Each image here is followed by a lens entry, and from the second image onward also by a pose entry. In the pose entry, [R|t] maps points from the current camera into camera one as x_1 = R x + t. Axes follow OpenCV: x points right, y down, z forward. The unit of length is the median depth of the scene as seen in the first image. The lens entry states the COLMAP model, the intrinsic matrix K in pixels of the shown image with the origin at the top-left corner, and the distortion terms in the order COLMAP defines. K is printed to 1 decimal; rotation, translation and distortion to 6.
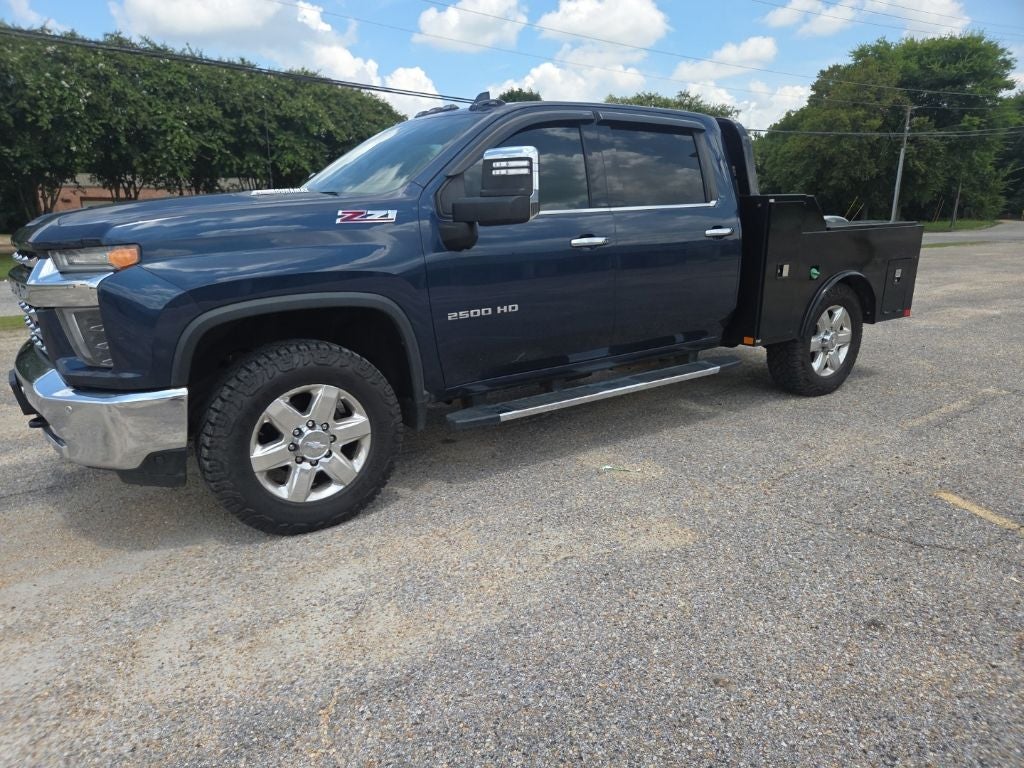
lens RADIAL K [[683.1, 0, 505.6], [0, 683.1, 385.3], [0, 0, 1]] dist [0.062424, -0.054542]
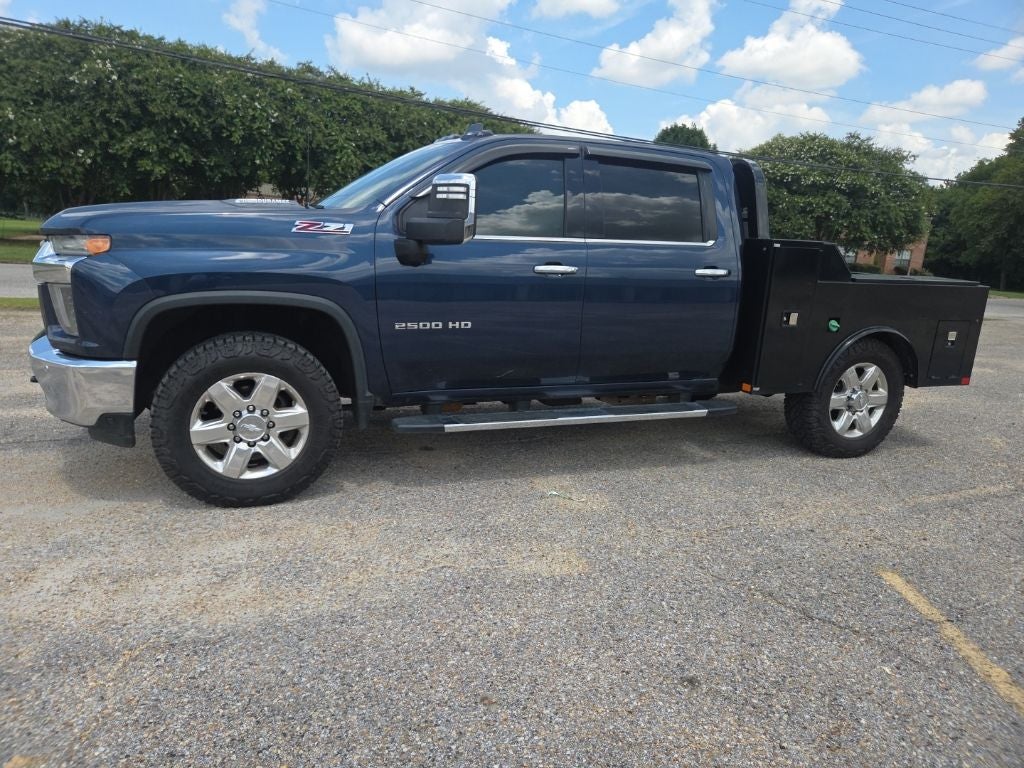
lens RADIAL K [[683.6, 0, 503.7], [0, 683.6, 373.9], [0, 0, 1]] dist [0.063707, -0.053361]
pose [[0.972649, 0.113083, -0.202893, 0.228412], [-0.123985, 0.991403, -0.041810, -0.001871], [0.196420, 0.065822, 0.978308, -0.005965]]
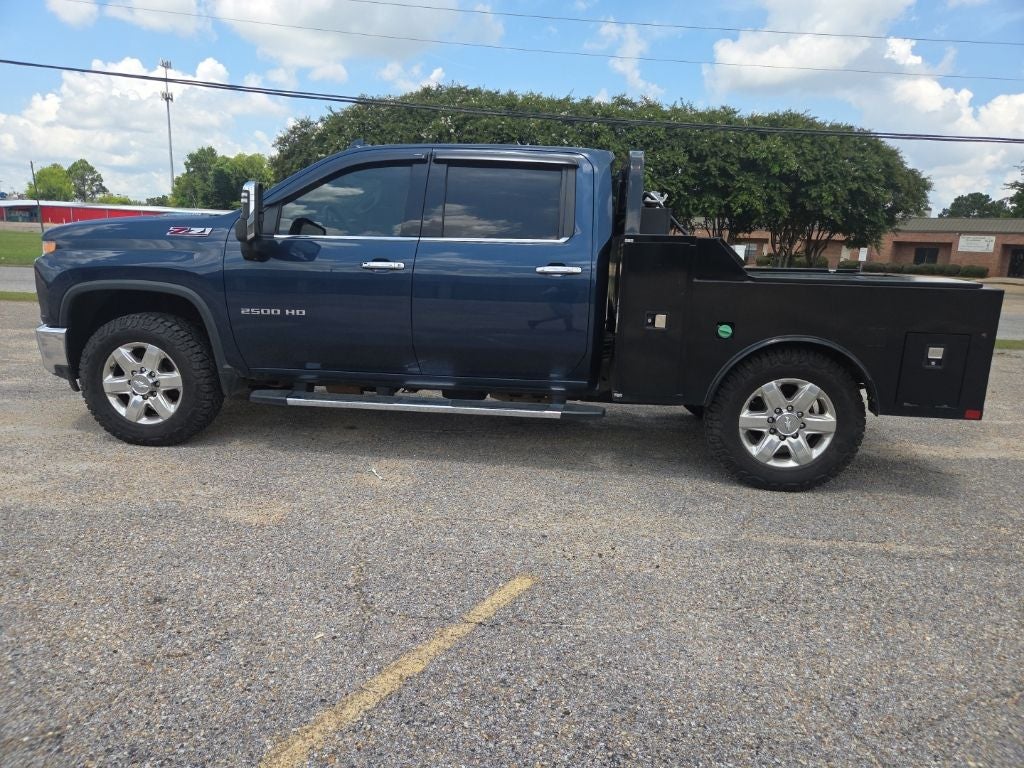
lens RADIAL K [[680.7, 0, 515.4], [0, 680.7, 379.8], [0, 0, 1]] dist [0.066491, -0.053174]
pose [[0.760229, 0.166907, -0.627848, 0.859371], [-0.204958, 0.978697, 0.012003, -0.070781], [0.616476, 0.119558, 0.778243, 0.240552]]
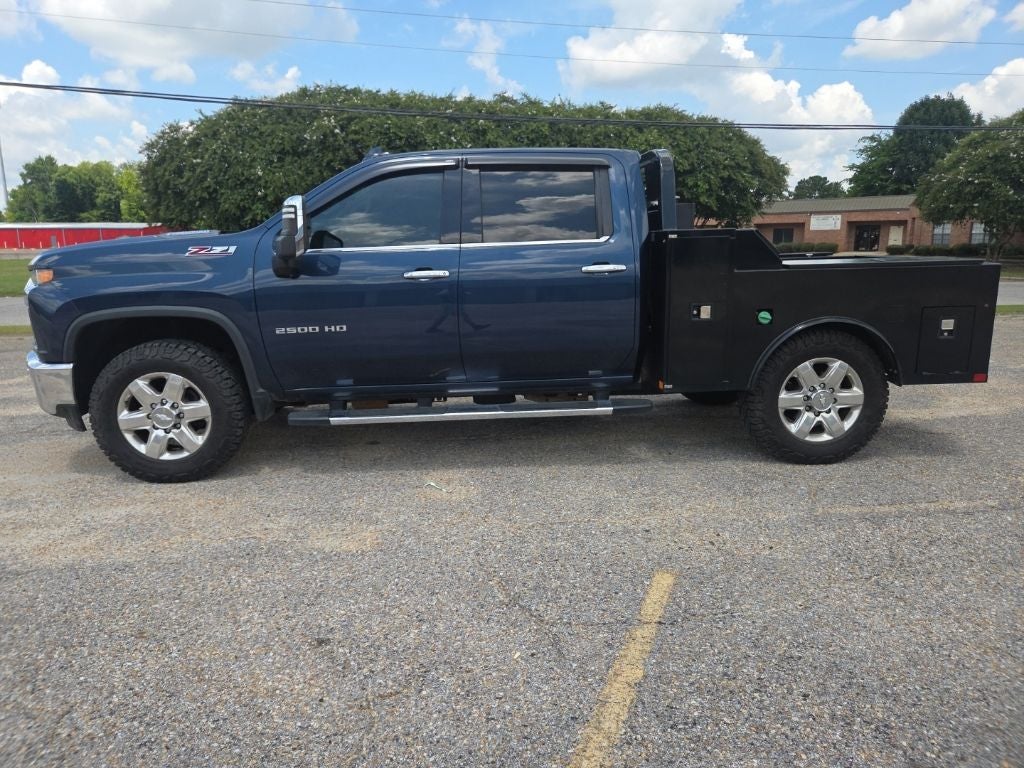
lens RADIAL K [[684.4, 0, 503.0], [0, 684.4, 368.0], [0, 0, 1]] dist [0.067649, -0.062260]
pose [[0.854952, 0.094920, -0.509949, 0.676459], [-0.125200, 0.991809, -0.025291, -0.040410], [0.503371, 0.085468, 0.859833, 0.107325]]
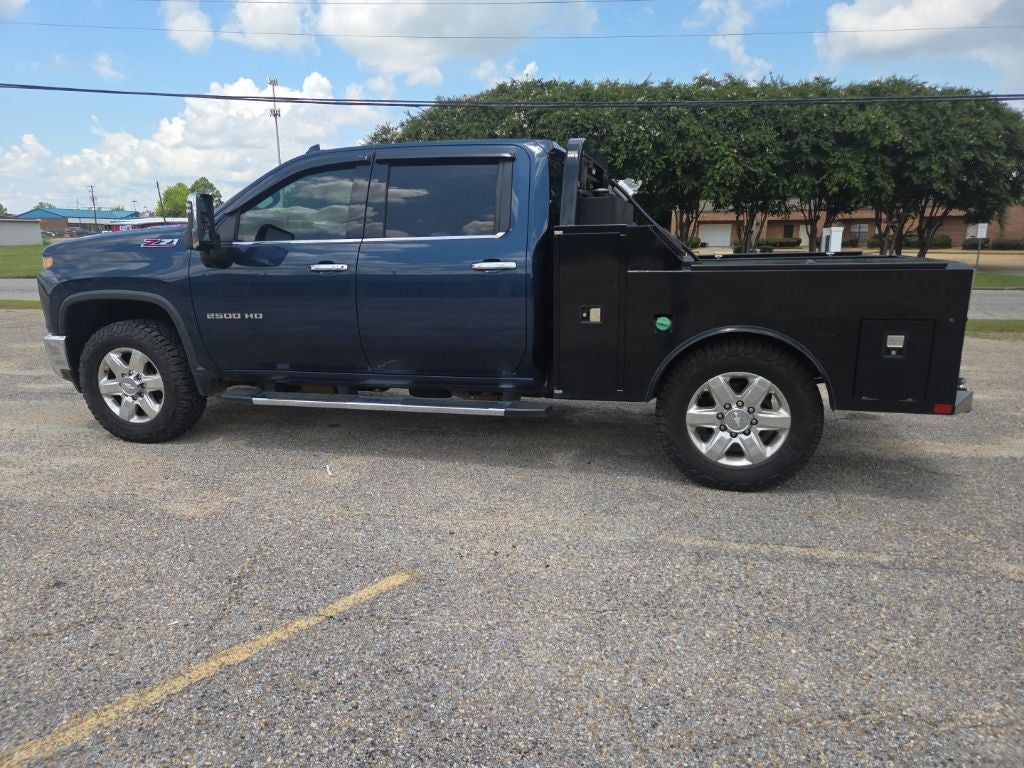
lens RADIAL K [[678.6, 0, 506.0], [0, 678.6, 395.9], [0, 0, 1]] dist [0.070304, -0.060971]
pose [[0.657625, 0.177922, -0.732034, 1.005867], [-0.186450, 0.979919, 0.070674, -0.113718], [0.729908, 0.090011, 0.677593, 0.387300]]
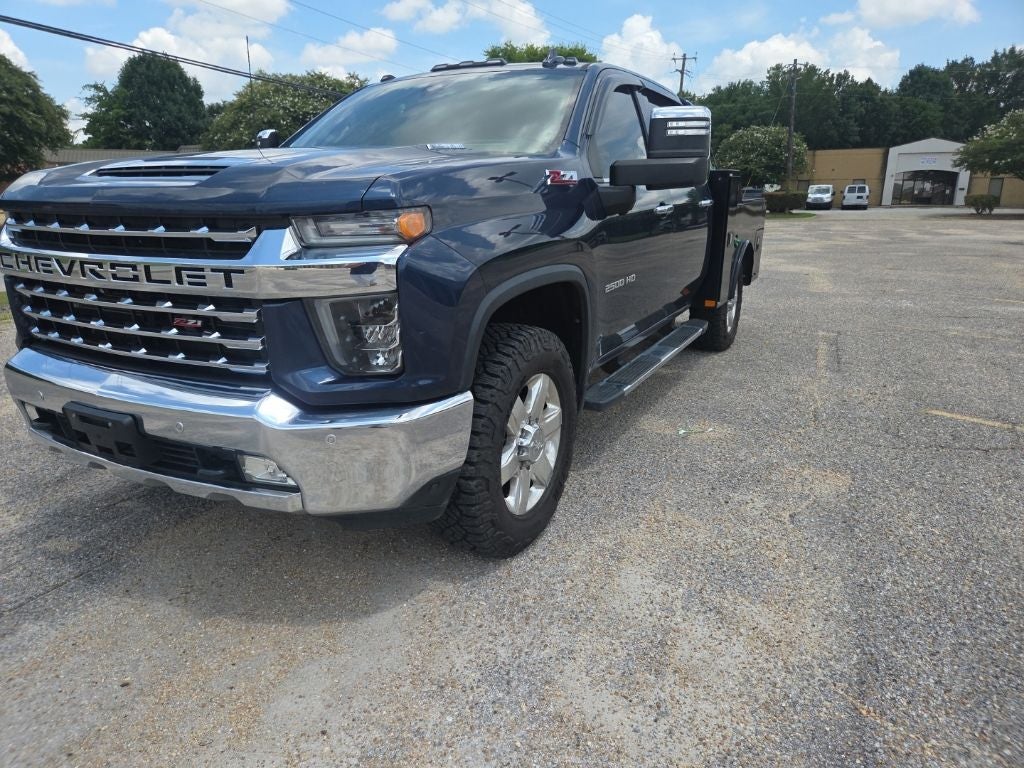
lens RADIAL K [[685.1, 0, 509.0], [0, 685.1, 382.4], [0, 0, 1]] dist [0.060563, -0.055108]
pose [[0.889442, -0.112477, 0.442992, -0.466850], [0.105141, 0.993604, 0.041176, -0.020443], [-0.444791, 0.009953, 0.895579, 0.172541]]
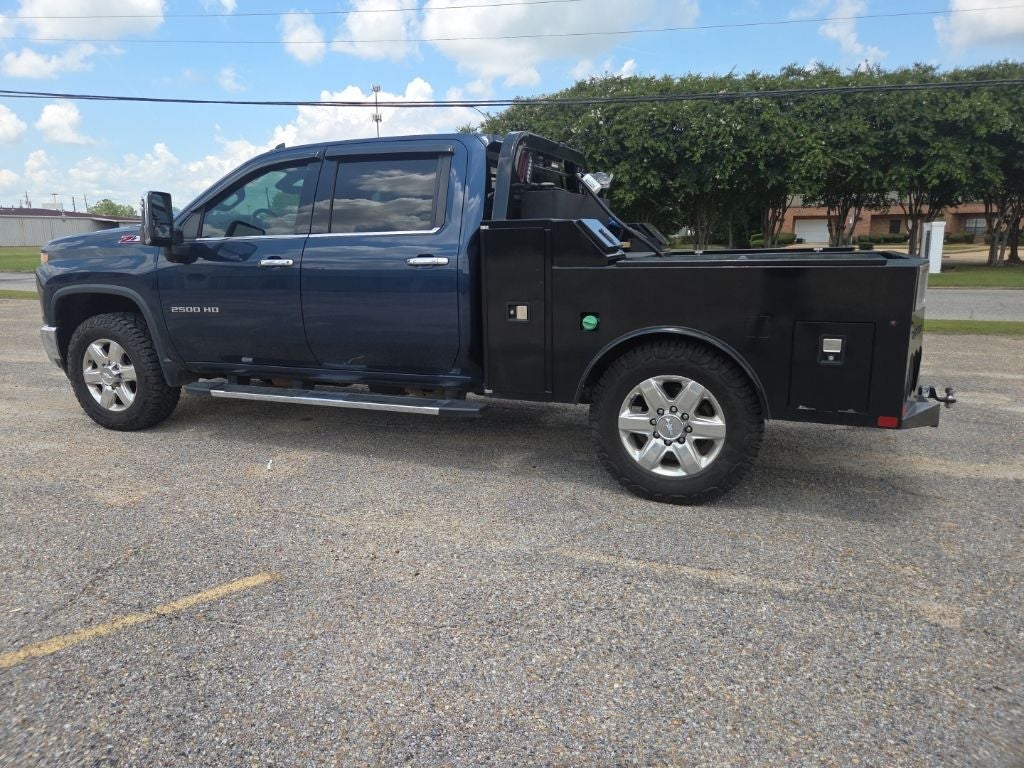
lens RADIAL K [[677.0, 0, 507.1], [0, 677.0, 380.3], [0, 0, 1]] dist [0.067590, -0.056846]
pose [[0.554253, 0.178980, -0.812877, 1.107213], [-0.200842, 0.976508, 0.078066, -0.155242], [0.807754, 0.119991, 0.577179, 0.567362]]
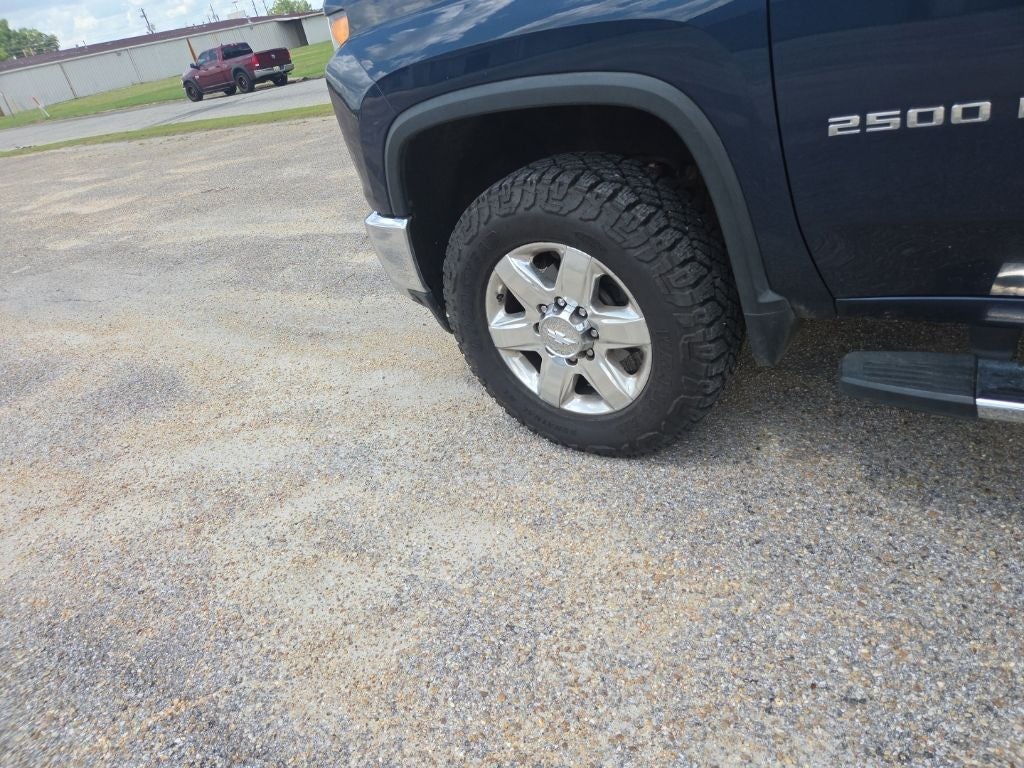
lens RADIAL K [[685.1, 0, 509.0], [0, 685.1, 382.4], [0, 0, 1]] dist [0.060563, -0.055108]
pose [[0.343333, 0.401444, -0.849097, 0.181038], [-0.030718, 0.908366, 0.417046, -0.094799], [0.938711, -0.117103, 0.324204, 0.514380]]
